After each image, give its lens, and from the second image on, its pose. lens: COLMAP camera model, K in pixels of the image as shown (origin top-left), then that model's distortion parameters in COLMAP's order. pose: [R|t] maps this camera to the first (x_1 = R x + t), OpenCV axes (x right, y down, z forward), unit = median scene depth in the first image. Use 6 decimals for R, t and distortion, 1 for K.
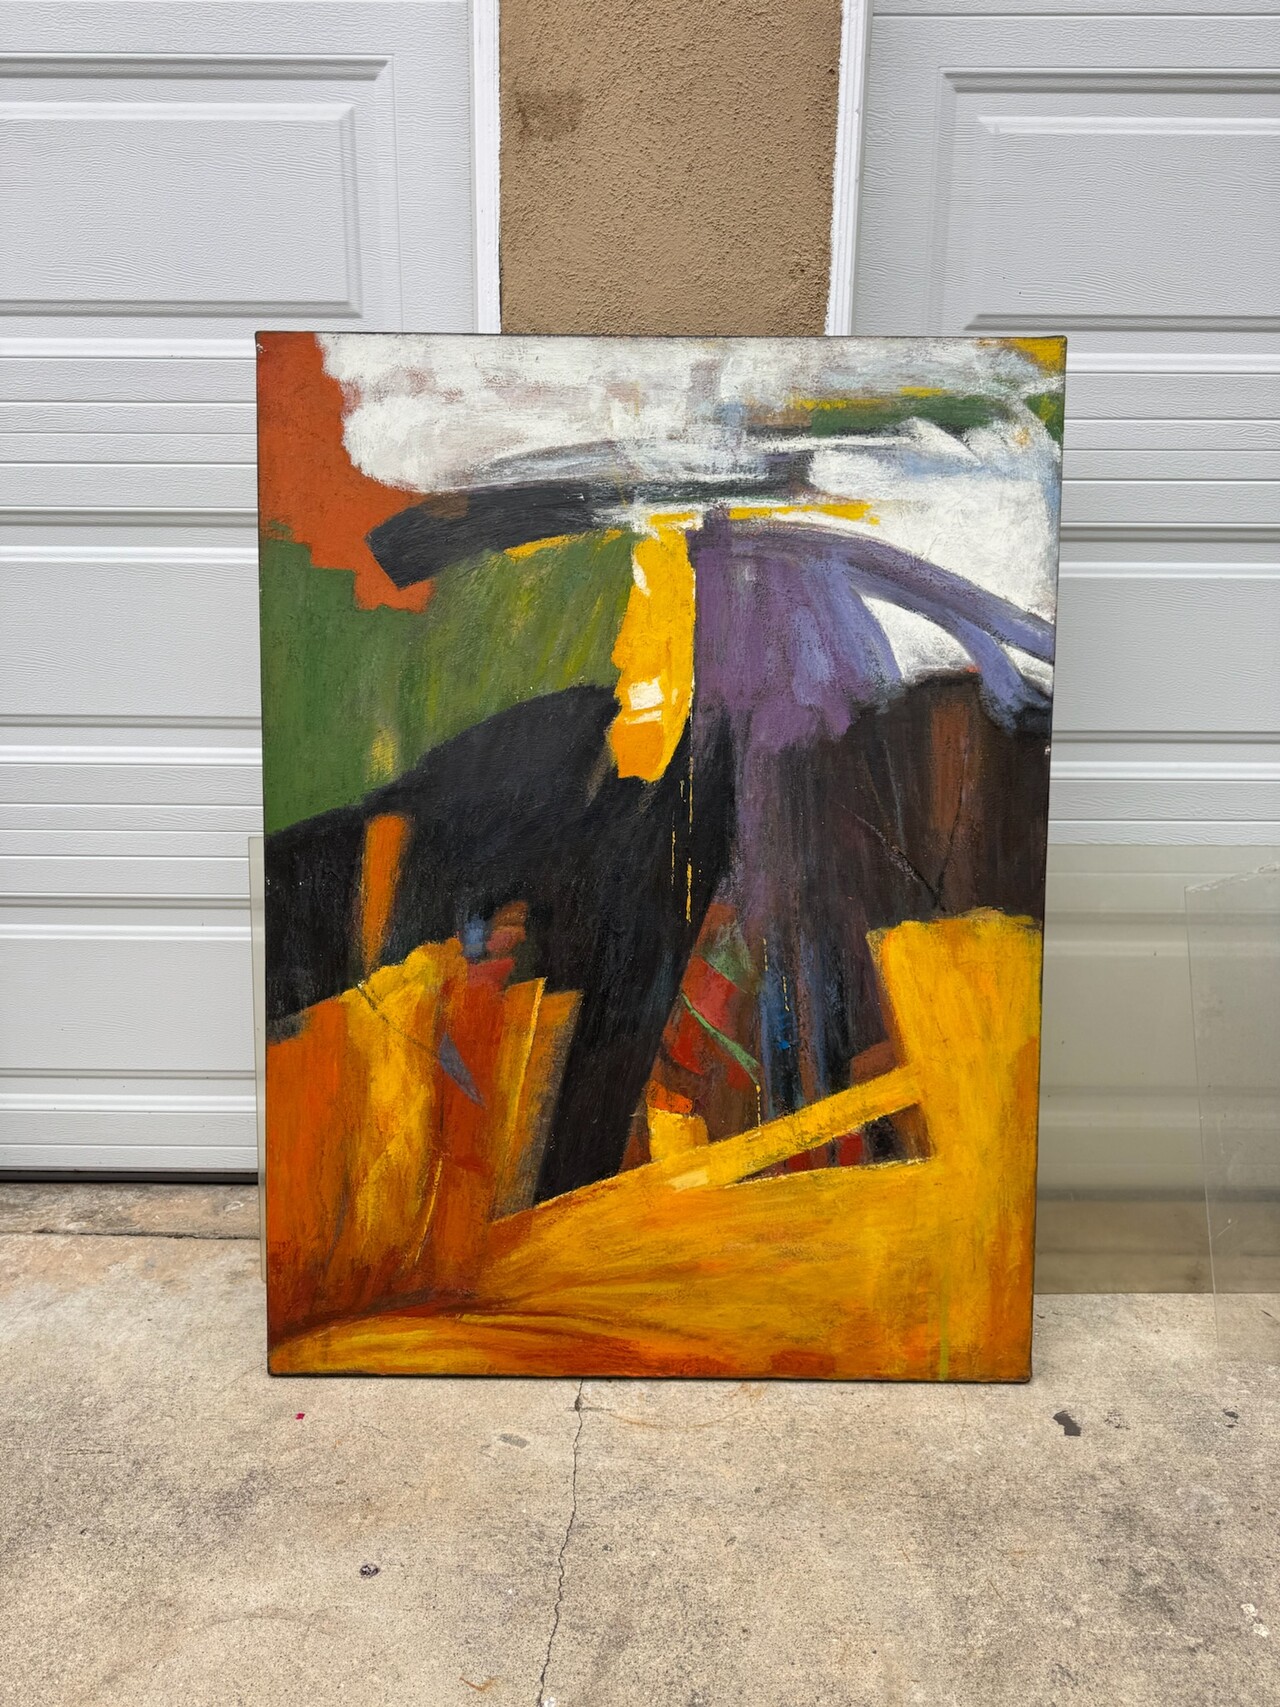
lens RADIAL K [[1221.9, 0, 635.8], [0, 1221.9, 866.3], [0, 0, 1]] dist [-0.001657, -0.006118]
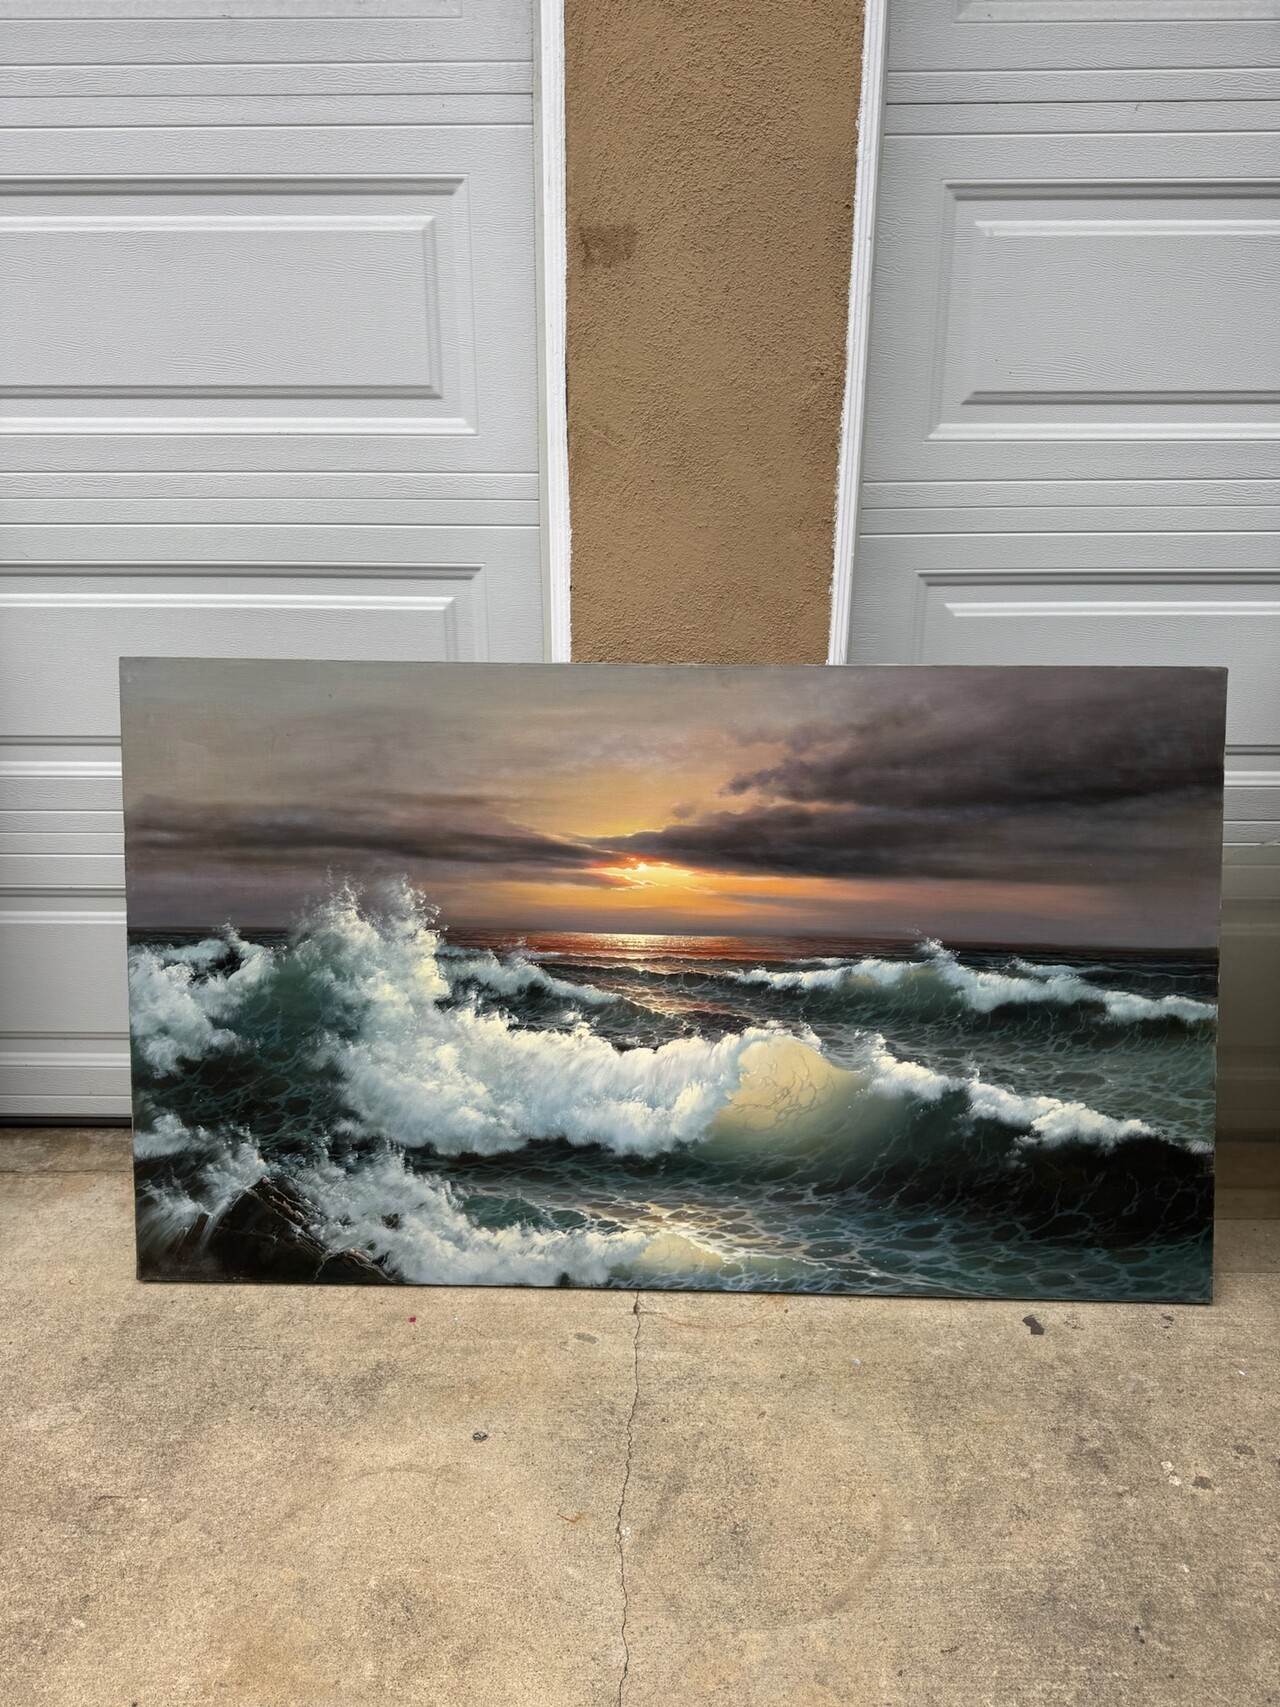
lens RADIAL K [[1221.9, 0, 638.9], [0, 1221.9, 862.8], [0, 0, 1]] dist [-0.001657, -0.006118]
pose [[0.999940, -0.004725, -0.009843, -0.032149], [0.005320, 0.998105, 0.061300, -0.090721], [0.009535, -0.061349, 0.998071, -0.214474]]
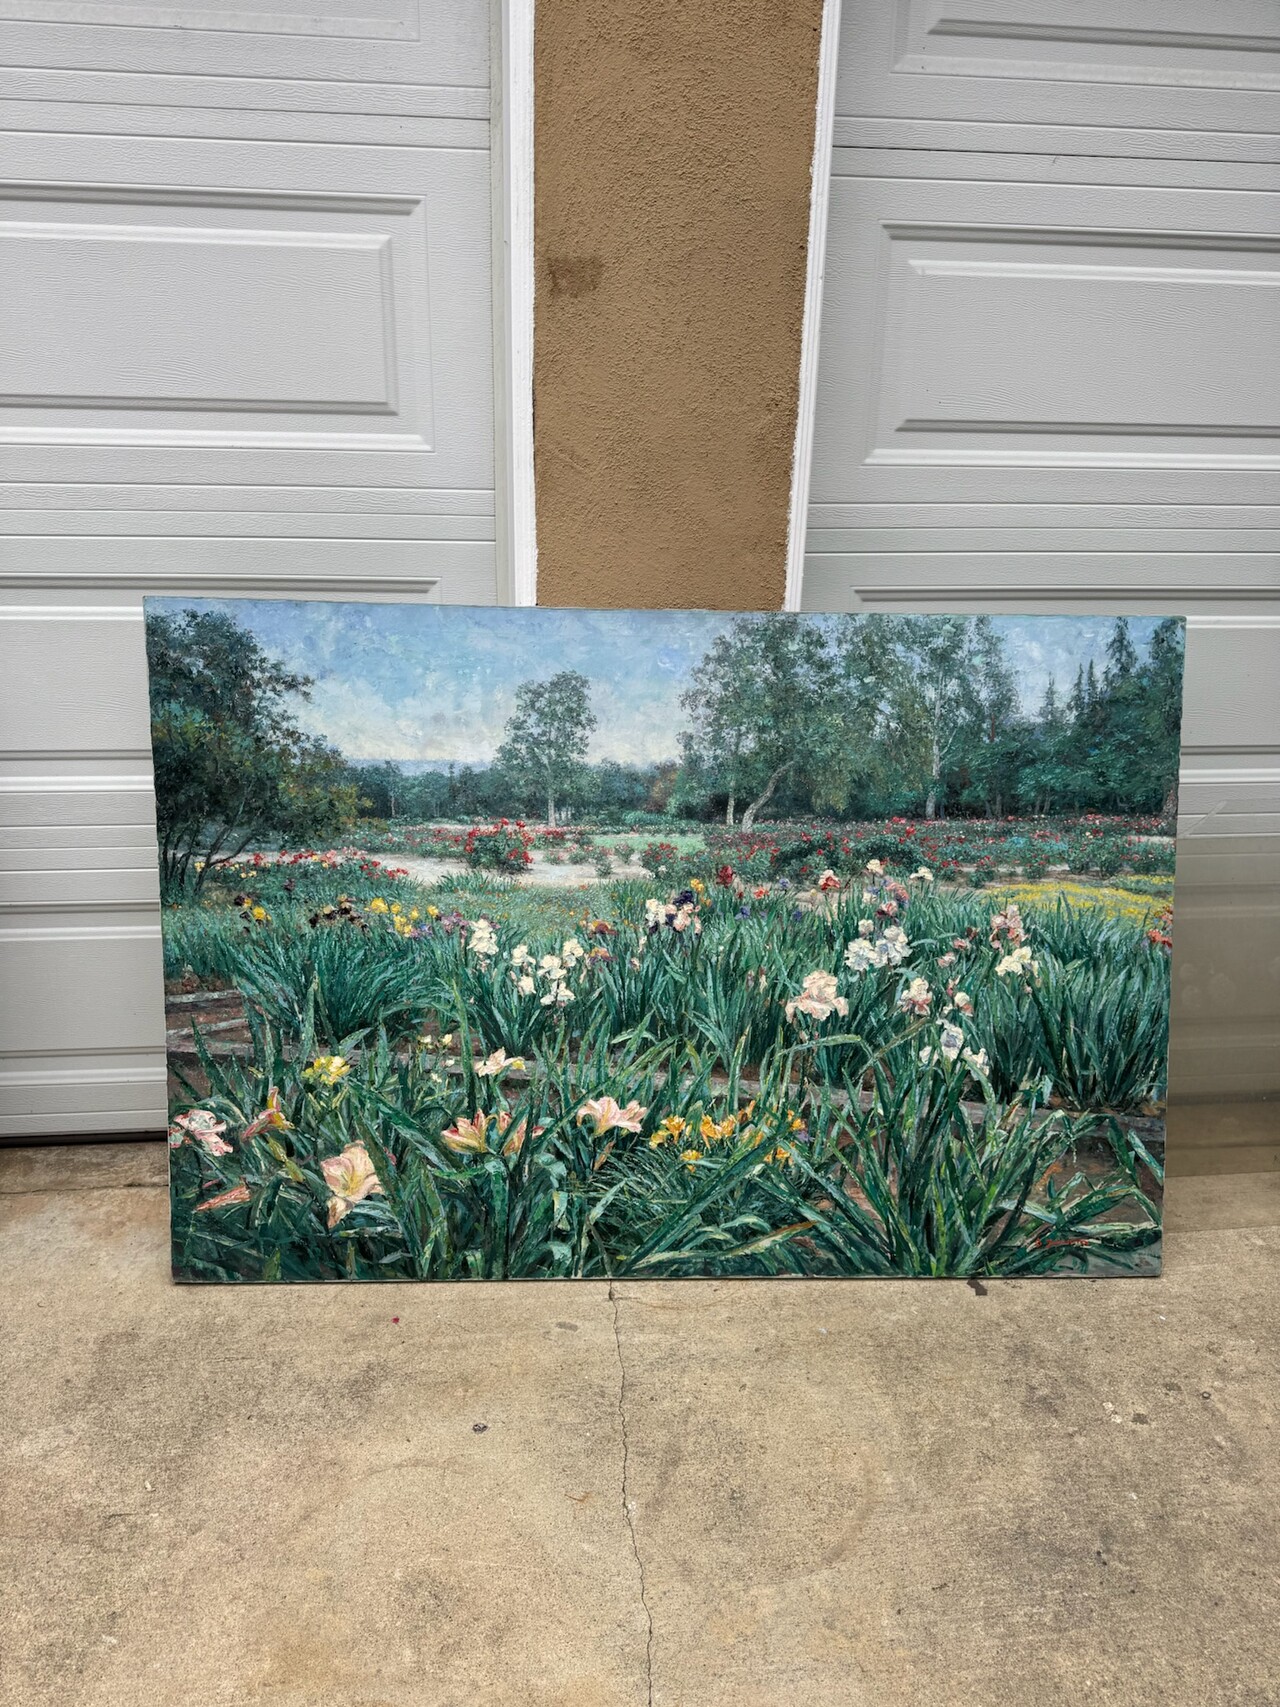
lens RADIAL K [[1221.9, 0, 638.0], [0, 1221.9, 864.3], [0, 0, 1]] dist [-0.001657, -0.006118]
pose [[0.993753, -0.027345, 0.108199, -0.155113], [0.018570, 0.996517, 0.081296, -0.126745], [-0.110045, -0.078779, 0.990800, -0.261472]]
